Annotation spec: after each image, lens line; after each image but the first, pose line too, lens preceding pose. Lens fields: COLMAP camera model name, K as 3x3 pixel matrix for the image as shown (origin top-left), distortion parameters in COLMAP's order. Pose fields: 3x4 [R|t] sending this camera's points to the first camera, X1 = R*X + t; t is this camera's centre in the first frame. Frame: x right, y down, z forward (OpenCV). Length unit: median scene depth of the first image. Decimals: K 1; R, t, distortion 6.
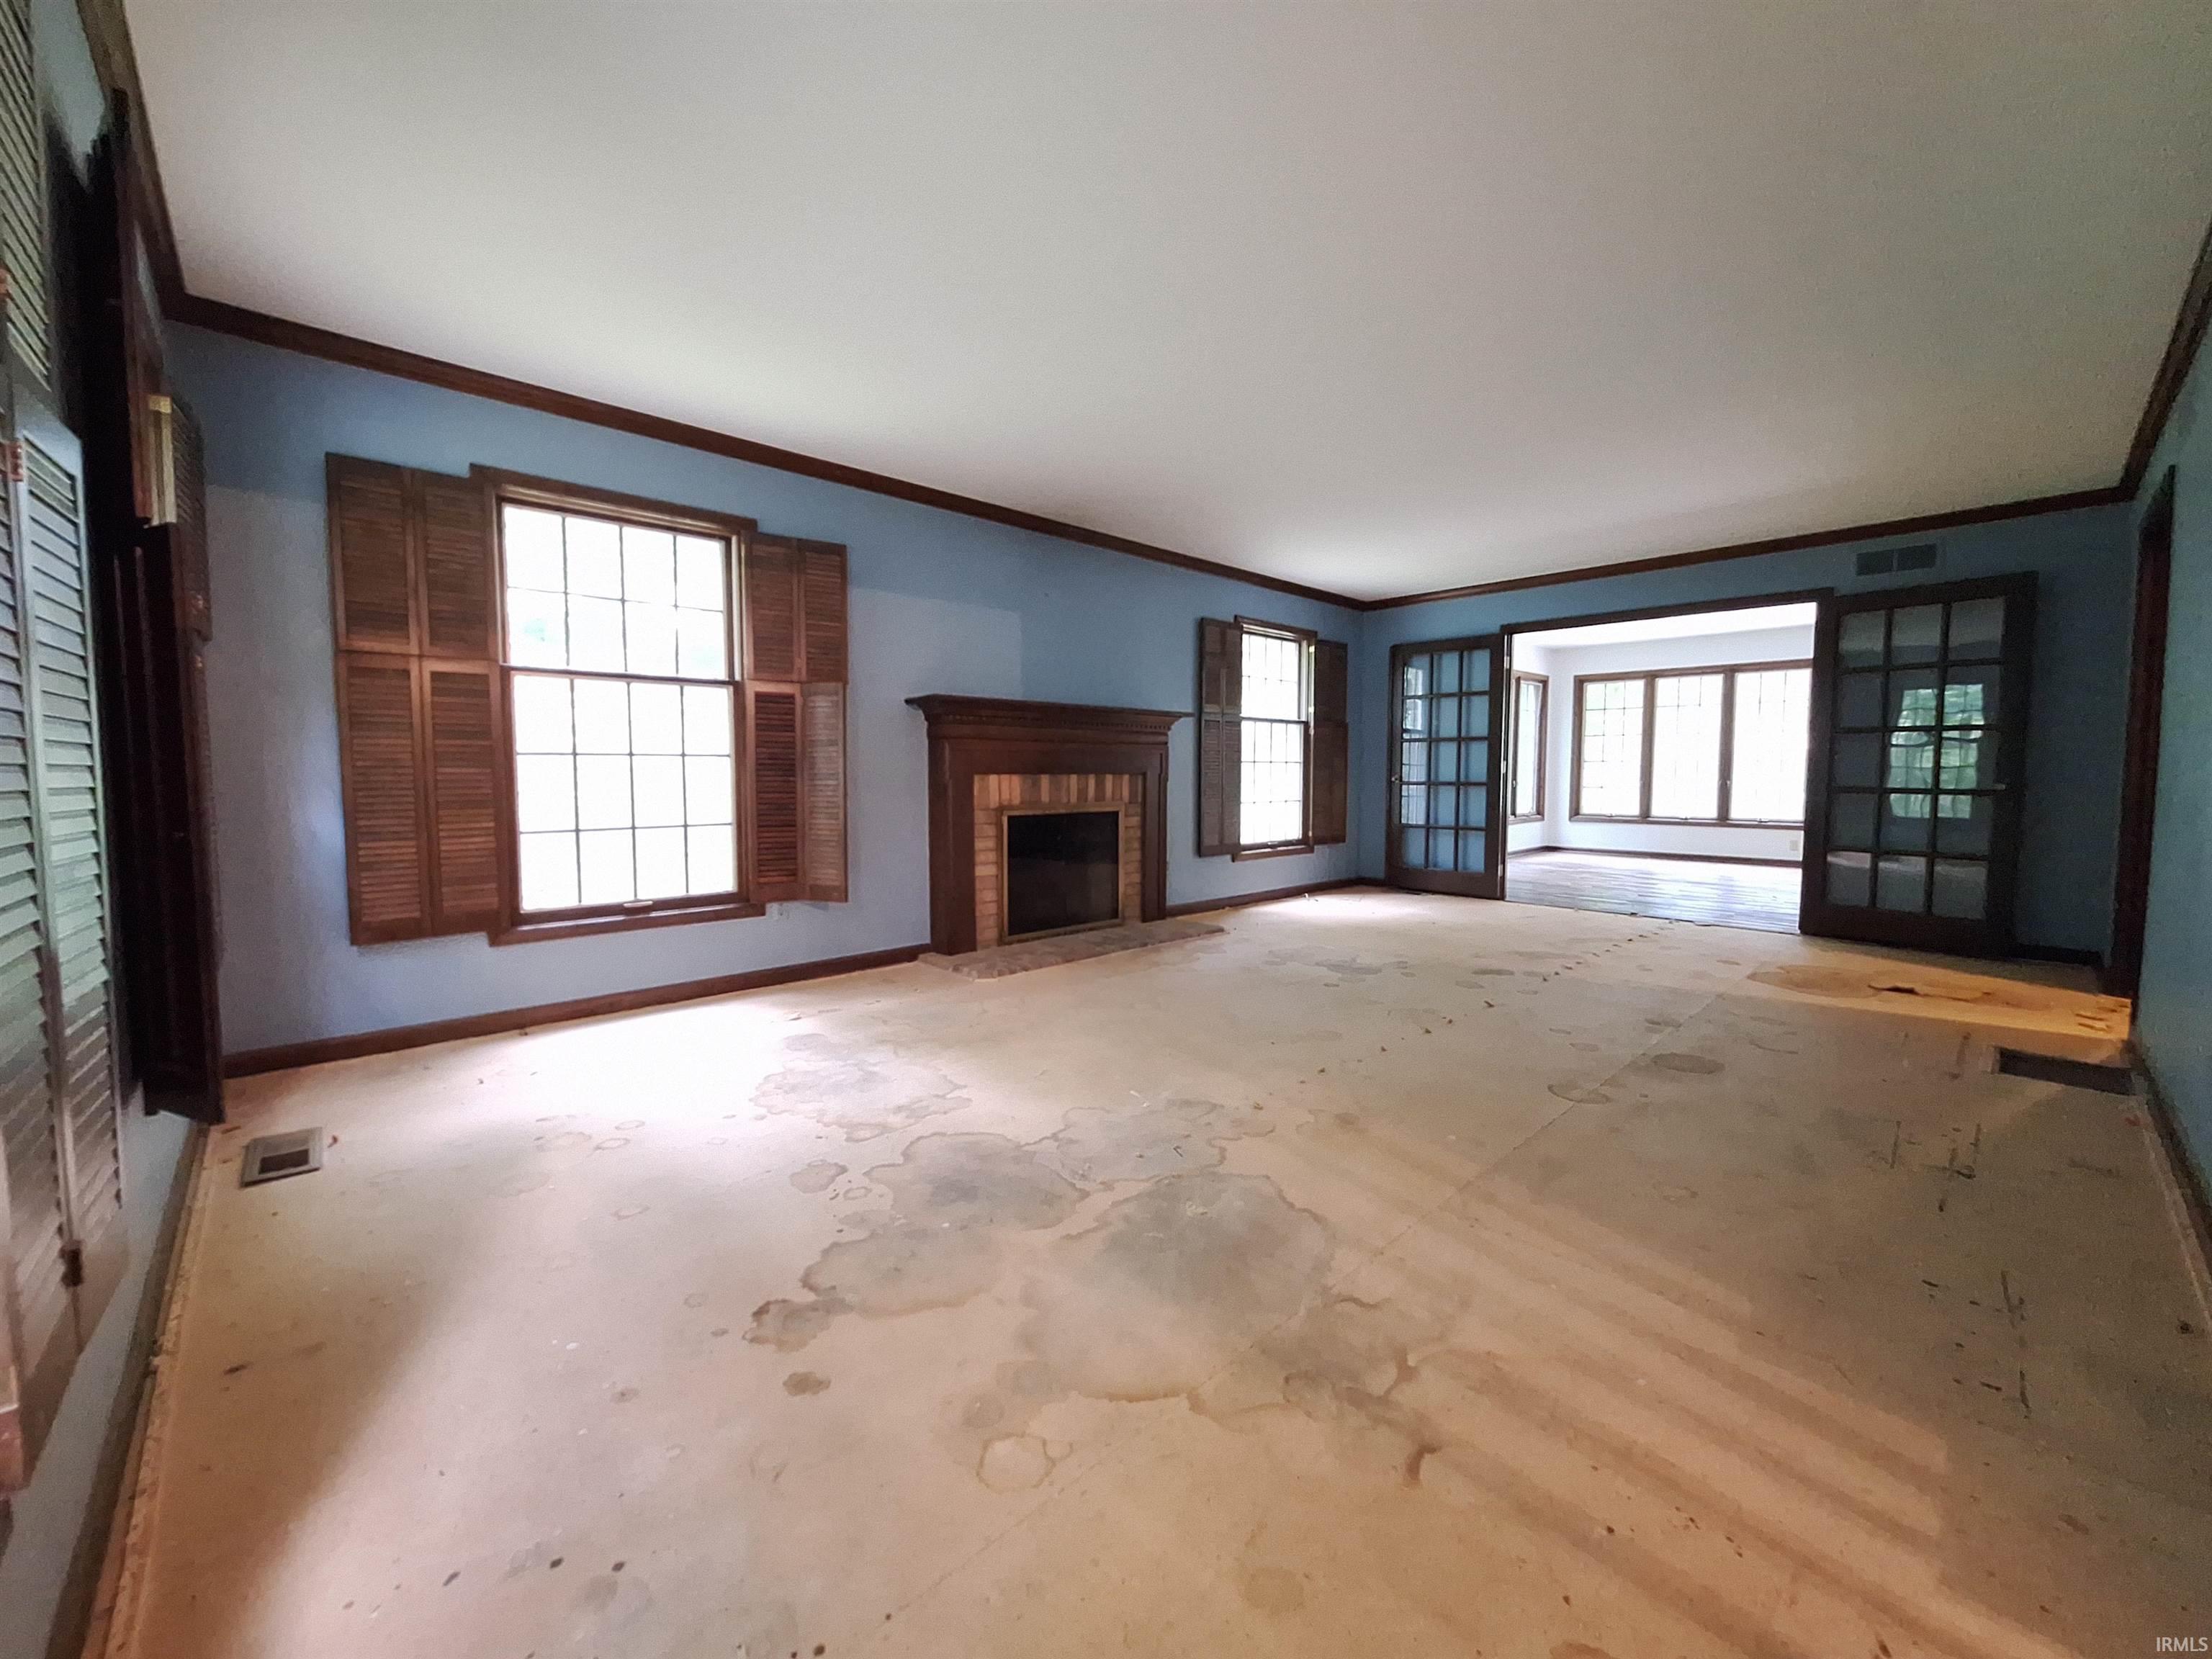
lens RADIAL K [[867.6, 0, 1107.3], [0, 867.6, 820.3], [0, 0, 1]] dist [0.000169, 0.000095]
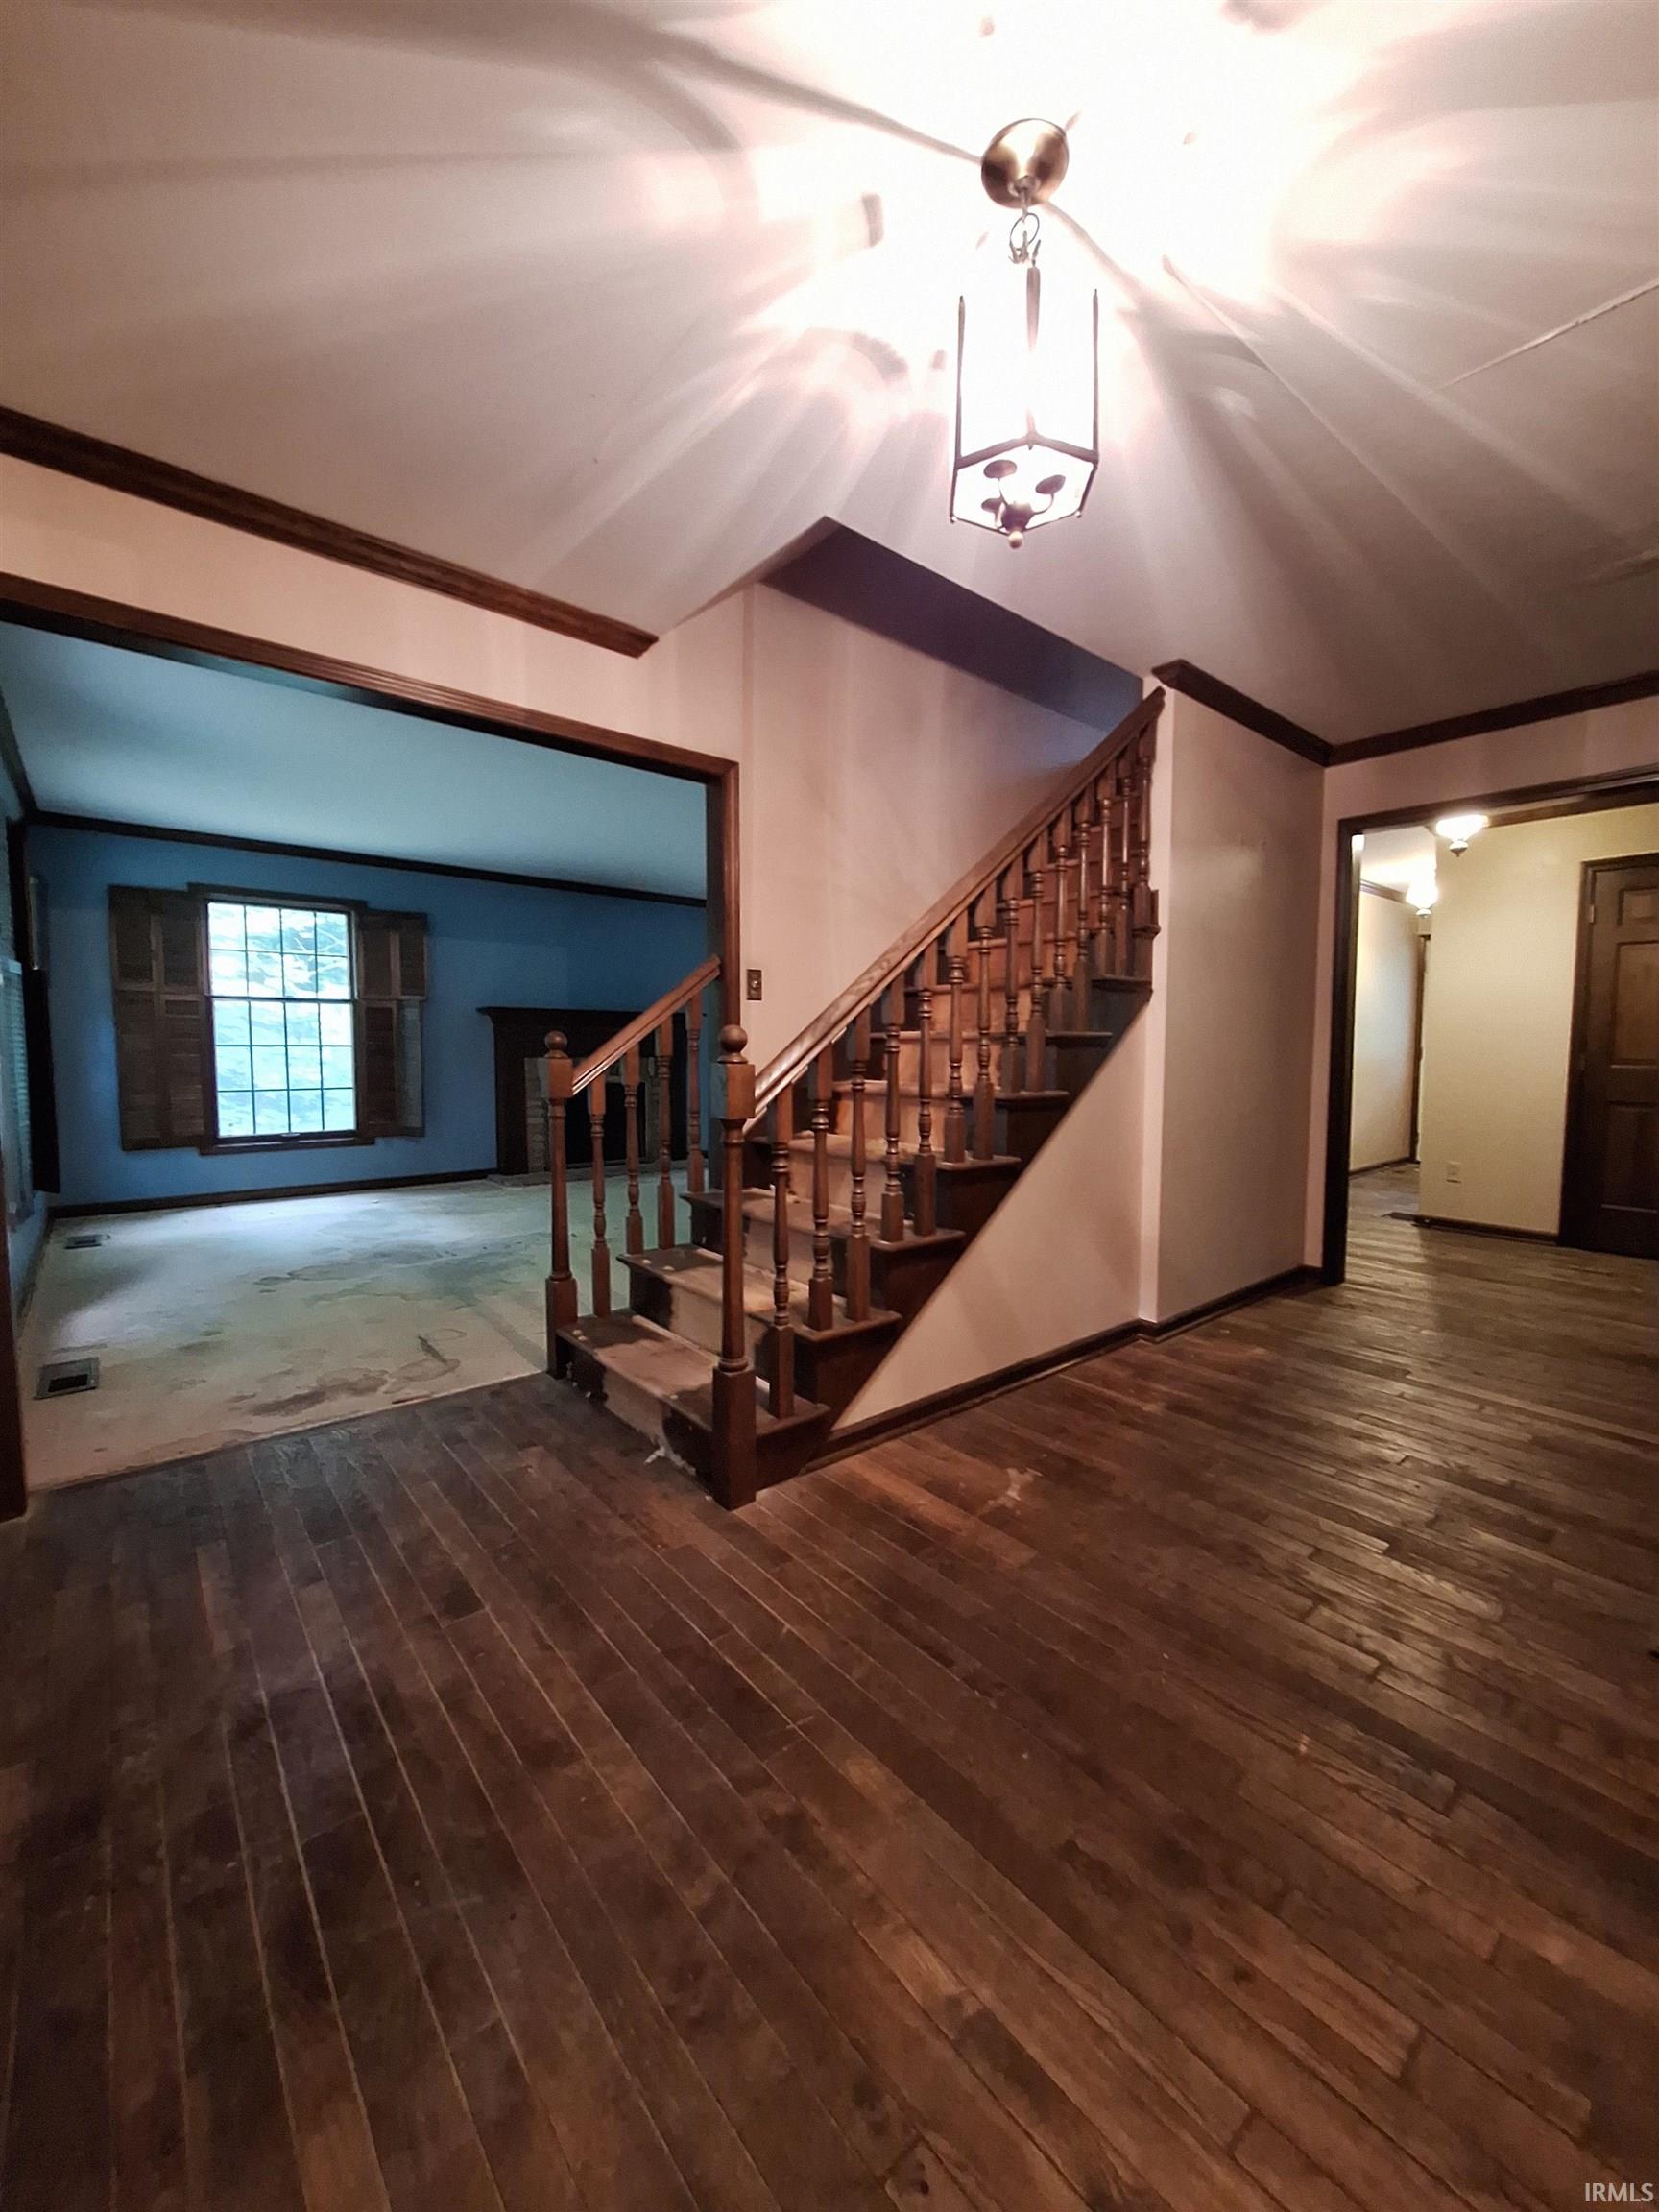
lens RADIAL K [[867.6, 0, 842.1], [0, 867.6, 1104.0], [0, 0, 1]] dist [0.000169, 0.000095]
pose [[0.999535, 0.007348, -0.029590, 0.583889], [-0.006994, 0.999903, 0.012034, 0.009033], [0.029676, -0.011821, 0.999490, -0.654033]]
